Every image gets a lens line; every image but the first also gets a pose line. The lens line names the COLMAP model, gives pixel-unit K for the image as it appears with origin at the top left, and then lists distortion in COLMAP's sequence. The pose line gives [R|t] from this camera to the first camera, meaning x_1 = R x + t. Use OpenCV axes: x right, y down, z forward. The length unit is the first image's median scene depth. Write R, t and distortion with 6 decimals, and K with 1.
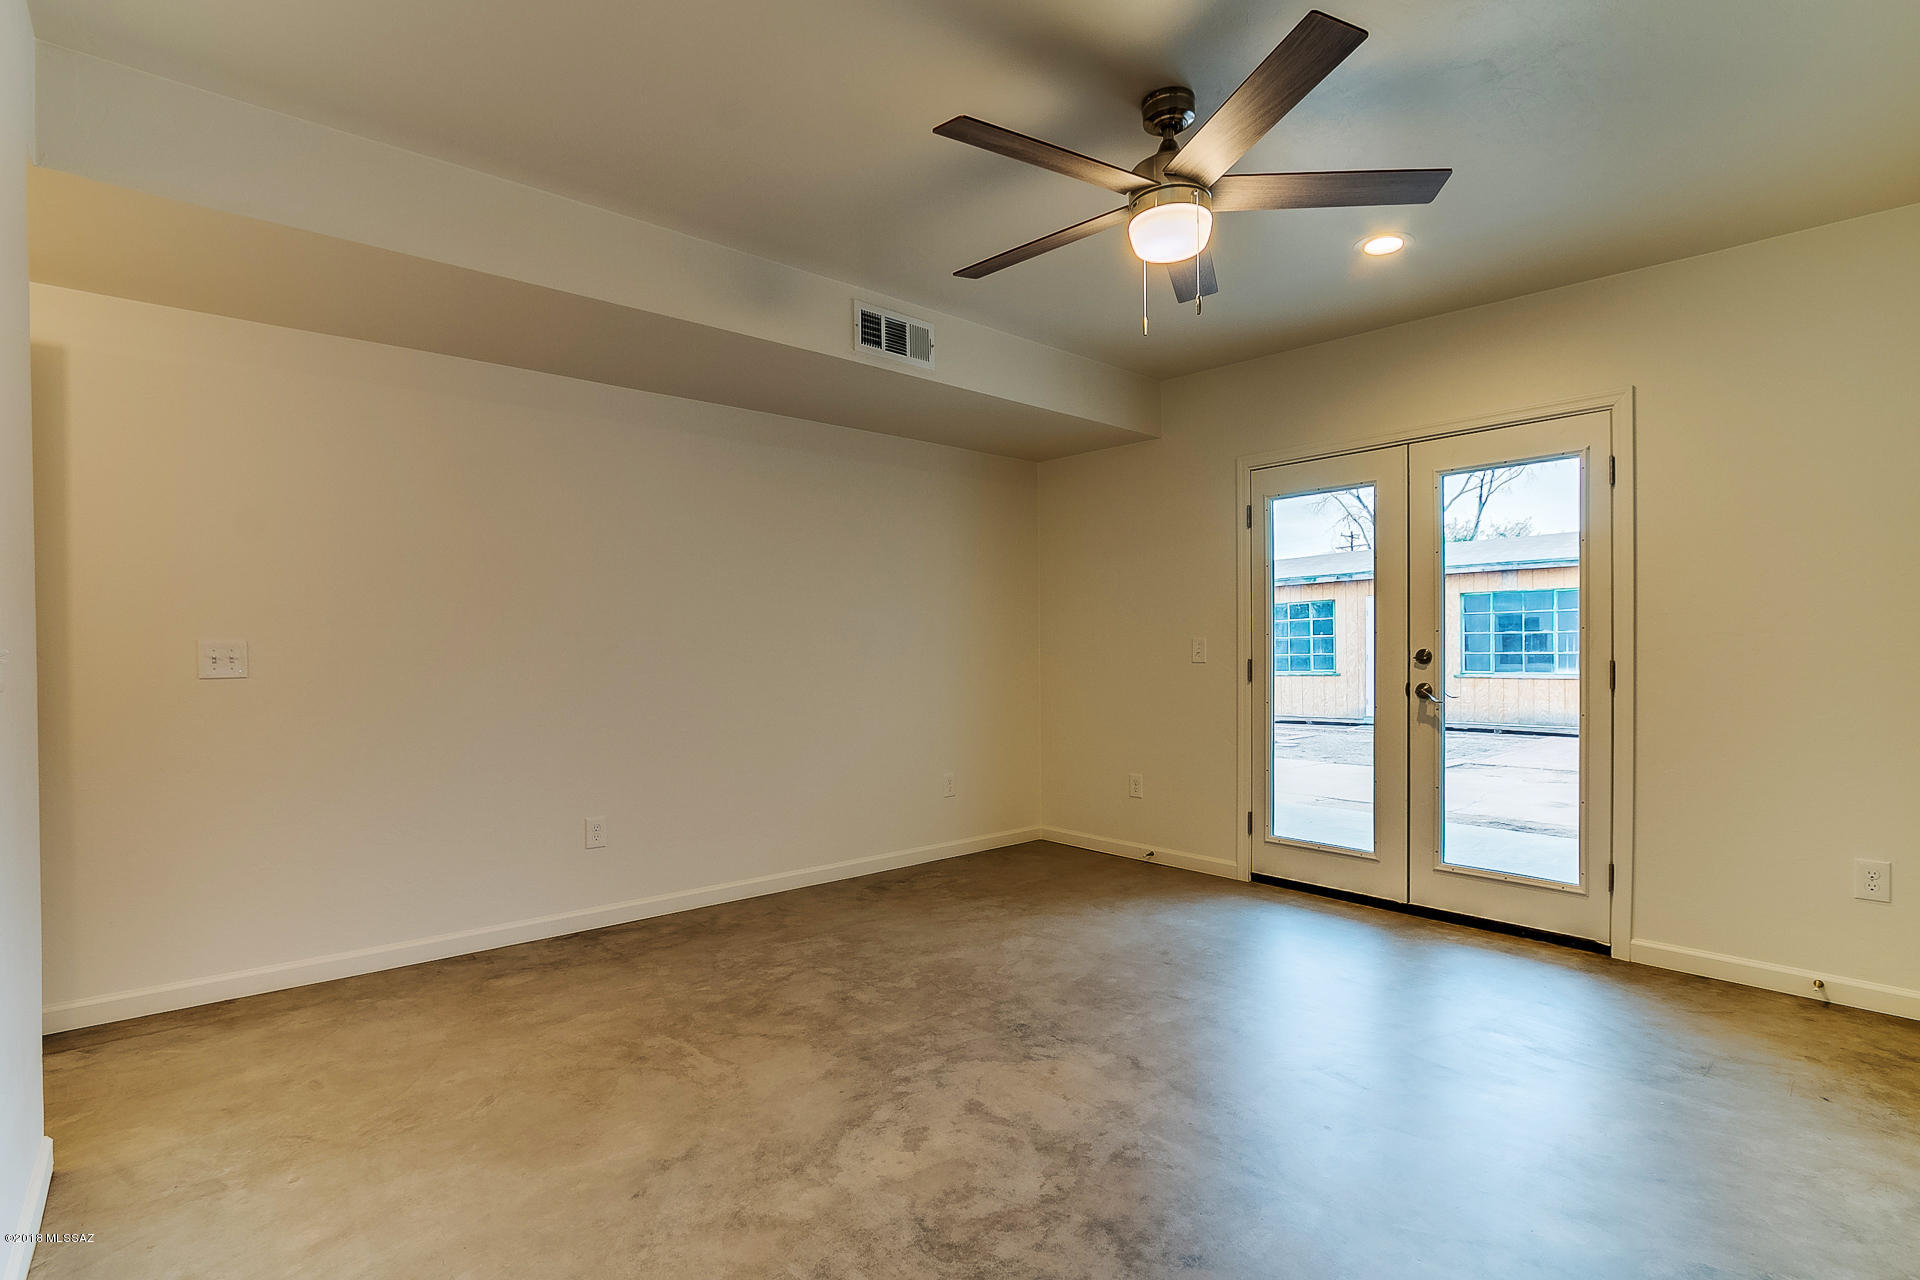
lens RADIAL K [[898.4, 0, 954.8], [0, 898.4, 662.9], [0, 0, 1]] dist [-0.019921, 0.001945]
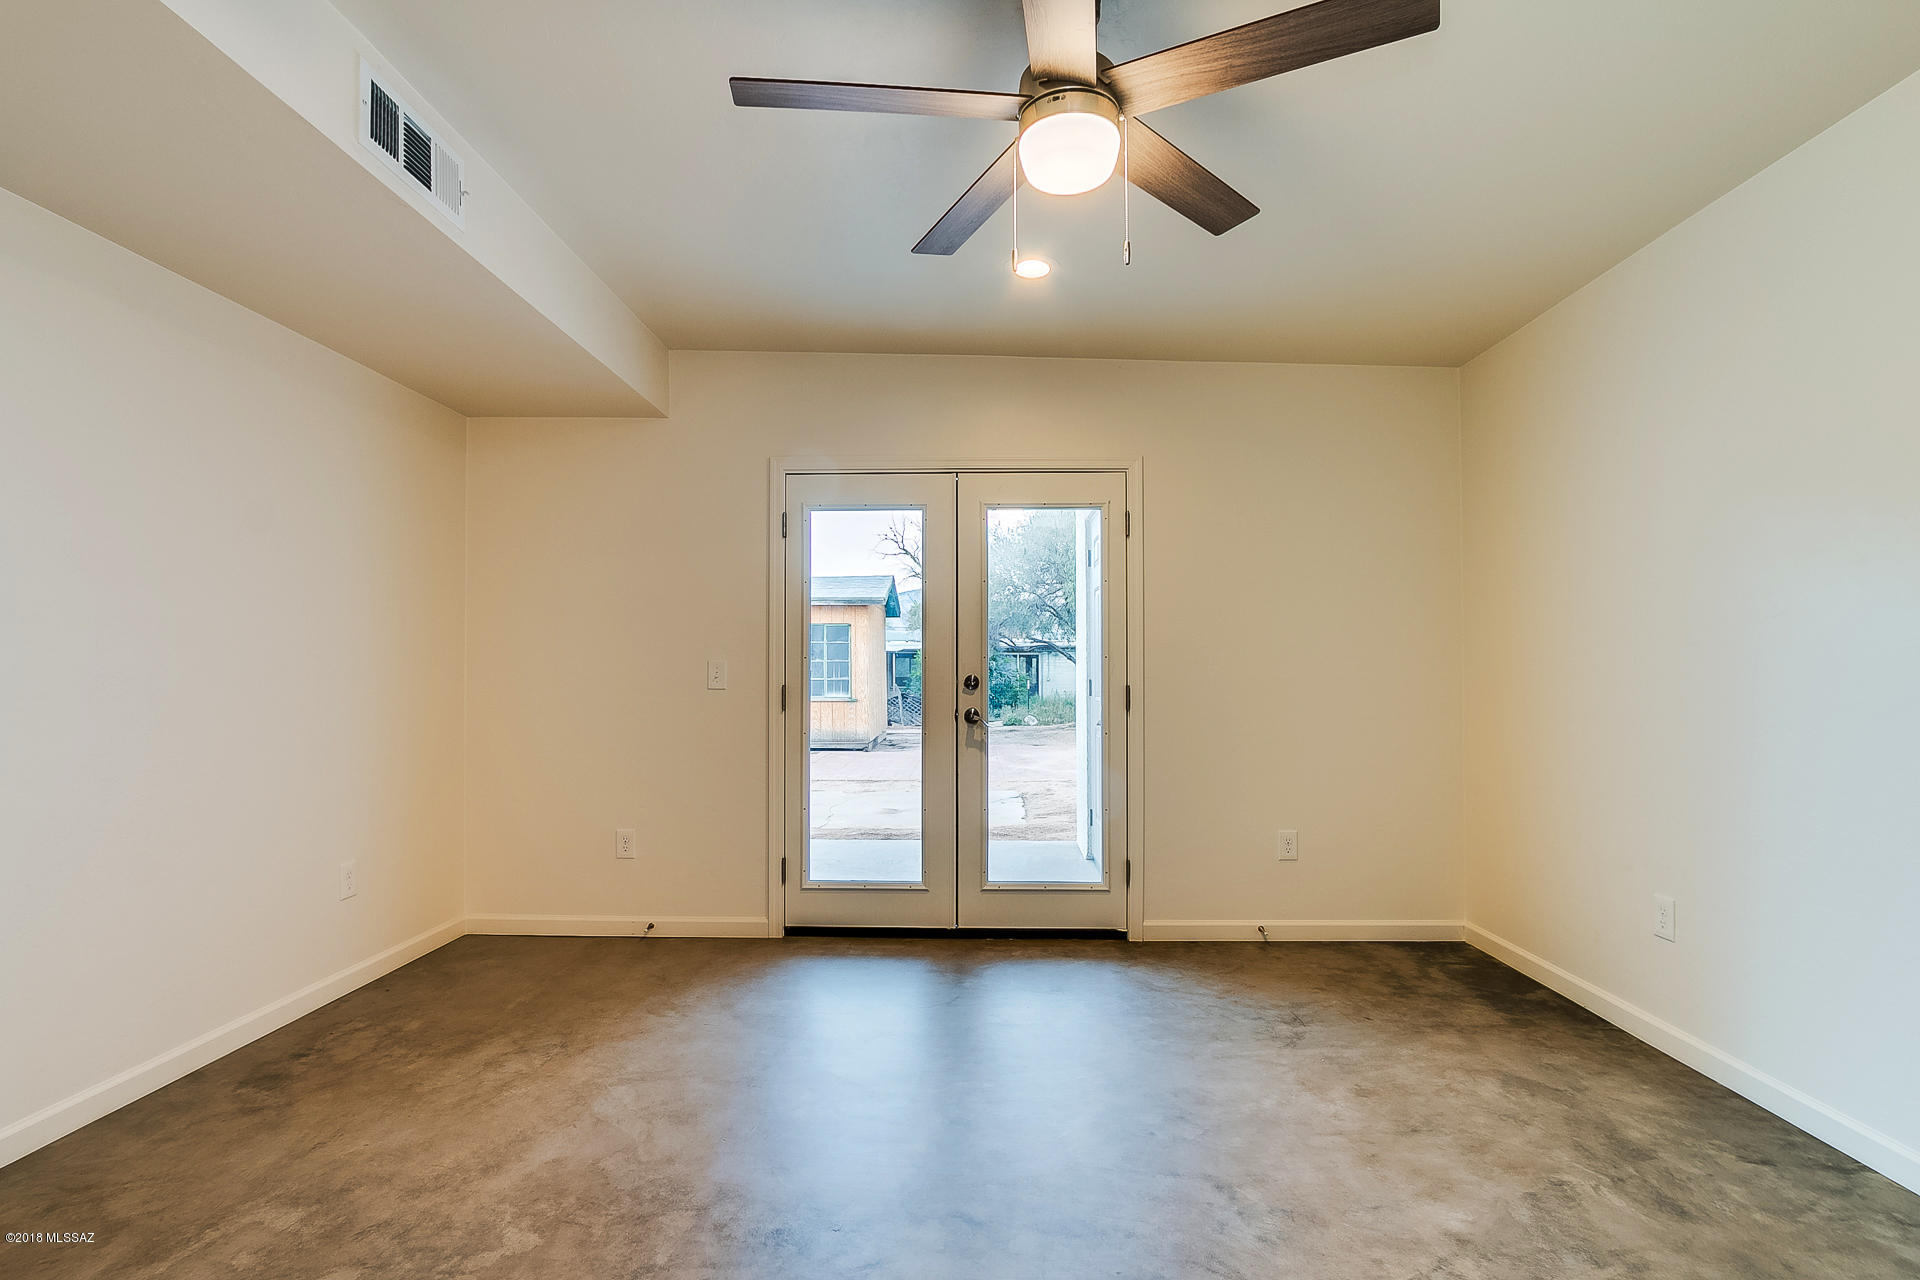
lens RADIAL K [[888.5, 0, 957.5], [0, 888.5, 660.9], [0, 0, 1]] dist [-0.027216, 0.007859]
pose [[0.674000, 0.017368, 0.738527, -0.294472], [0.004360, 0.999613, -0.027488, -0.004525], [-0.738718, 0.021747, 0.673663, 0.400976]]
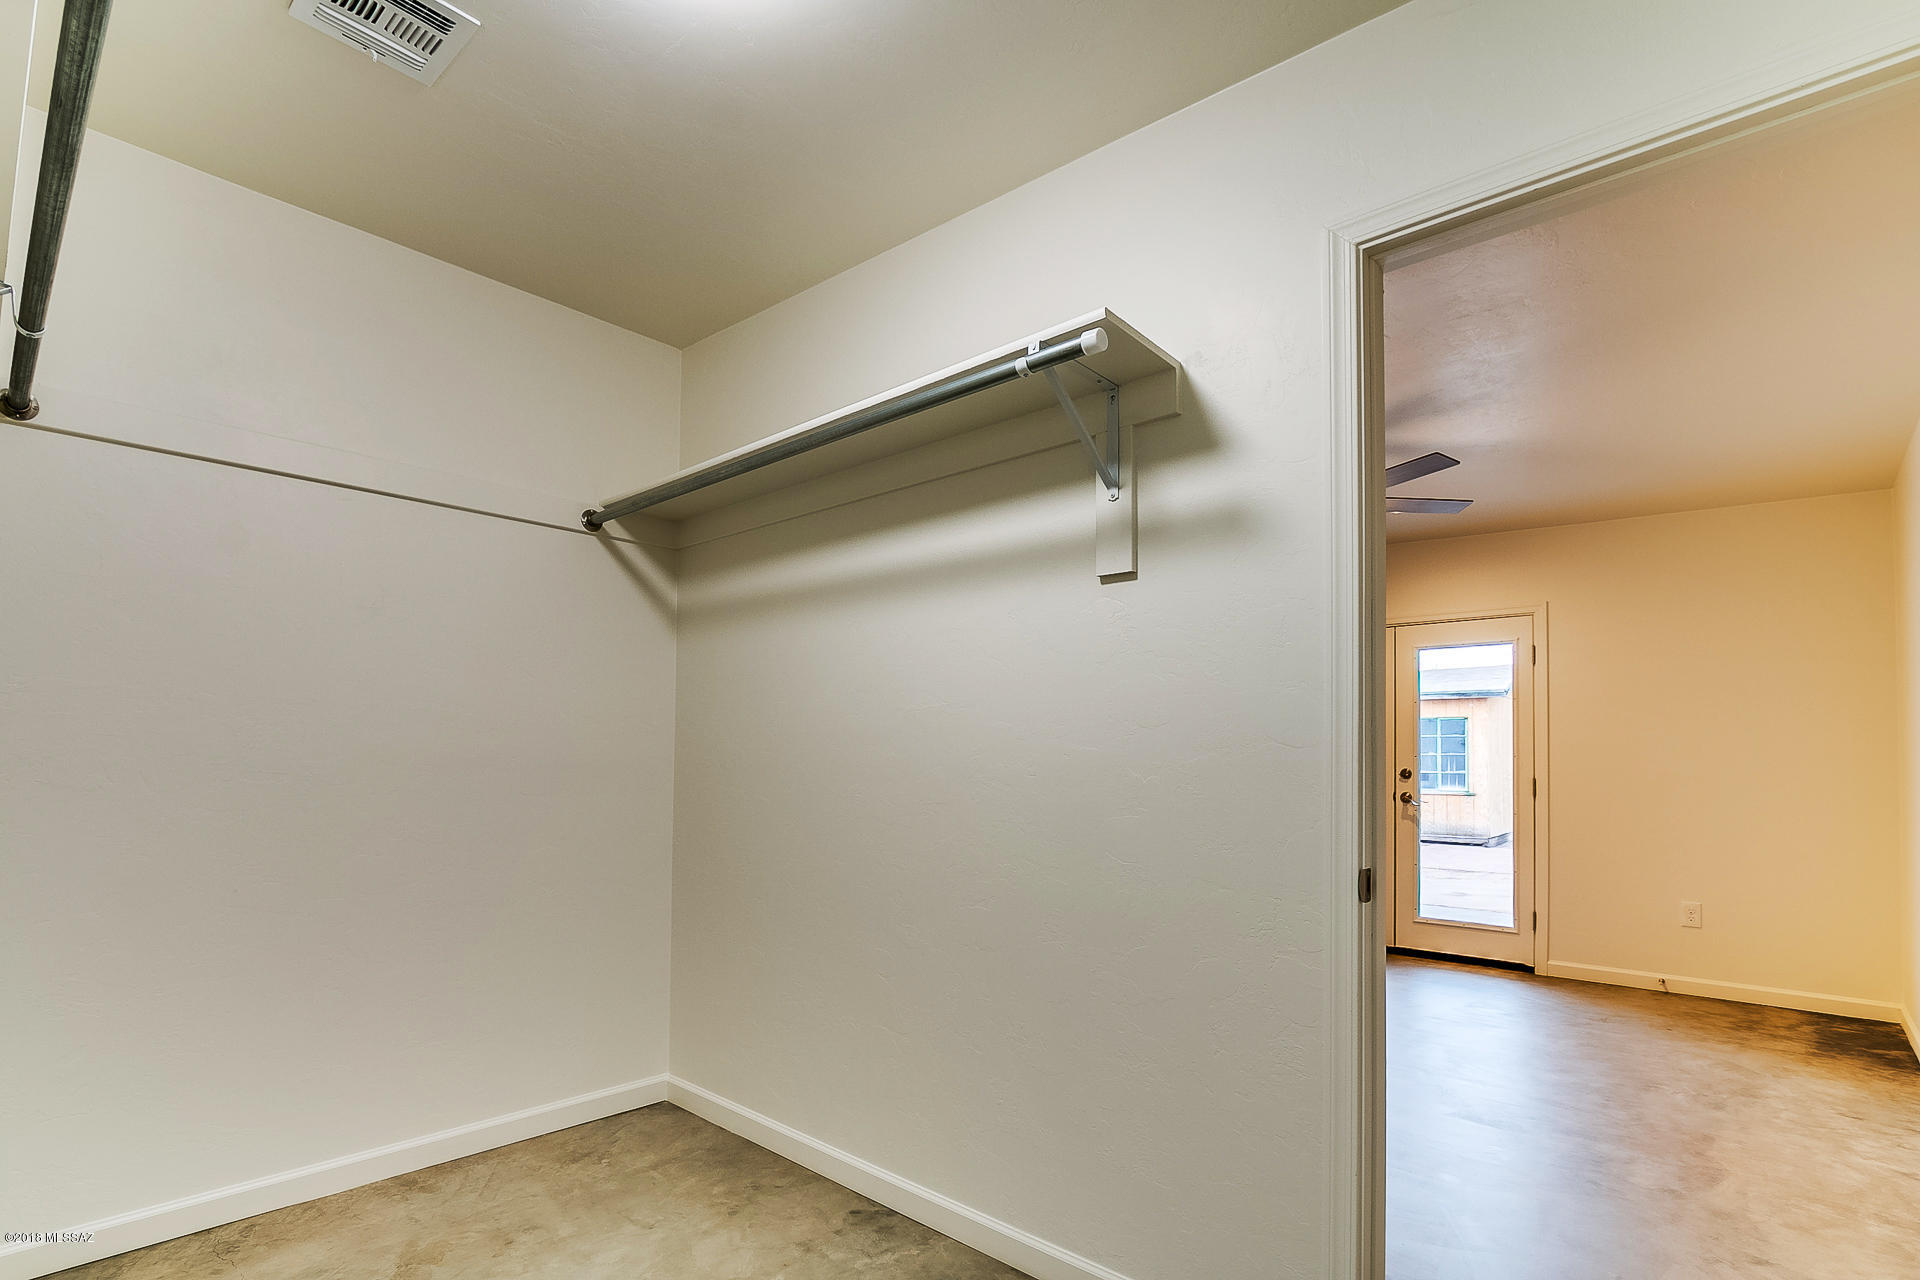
lens RADIAL K [[915.3, 0, 953.7], [0, 915.3, 743.4], [0, 0, 1]] dist [-0.001826, -0.000934]
pose [[0.991655, 0.017463, 0.127733, -0.482725], [-0.013311, 0.999357, -0.033282, 0.003605], [-0.128232, 0.031304, 0.991250, -0.463644]]
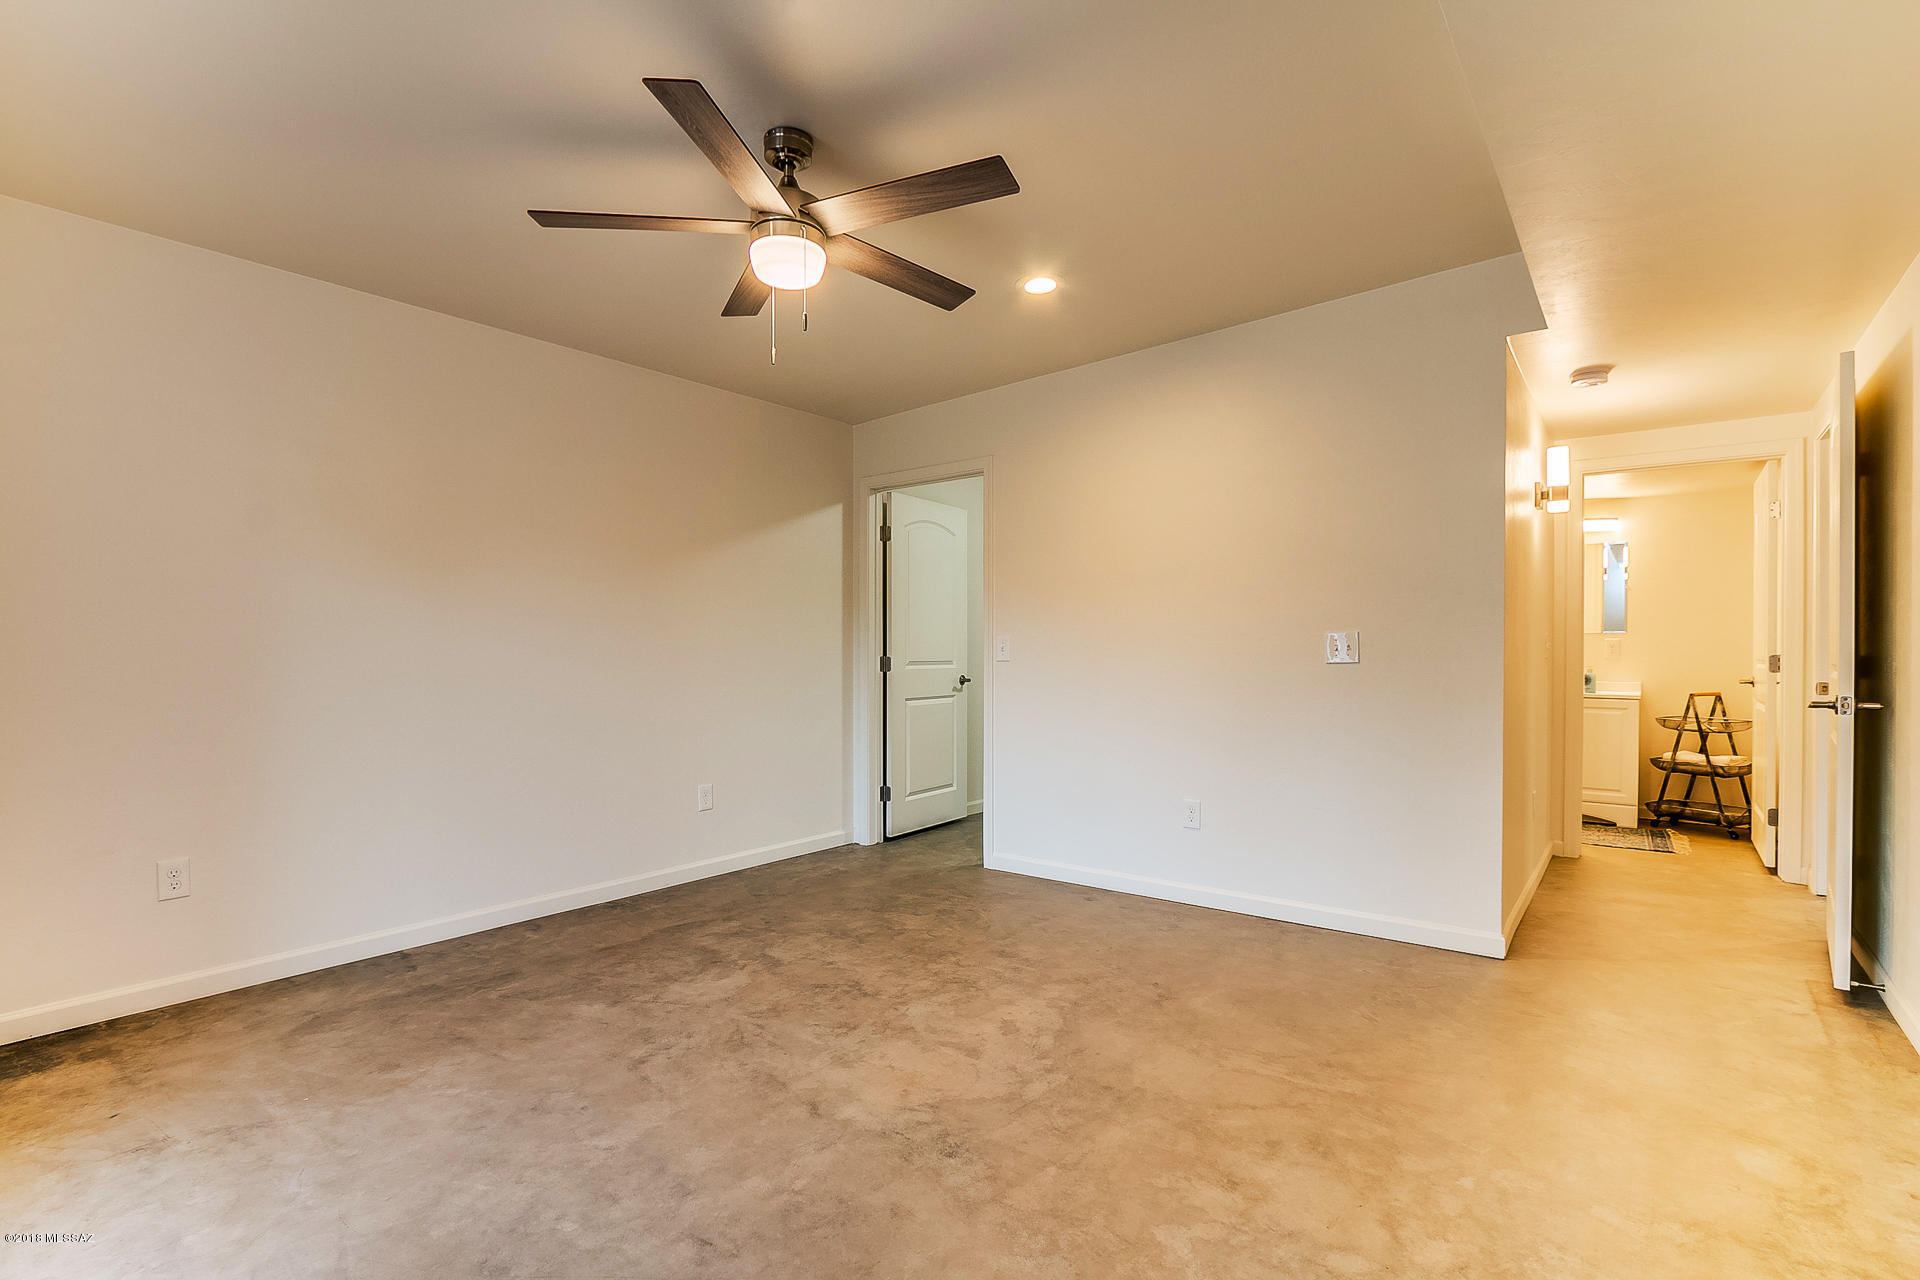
lens RADIAL K [[888.5, 0, 957.5], [0, 888.5, 660.9], [0, 0, 1]] dist [-0.027216, 0.007859]
pose [[-0.980630, 0.010732, -0.195573, 0.186095], [0.006420, 0.999722, 0.022668, -0.016571], [0.195762, 0.020974, -0.980427, 1.529063]]
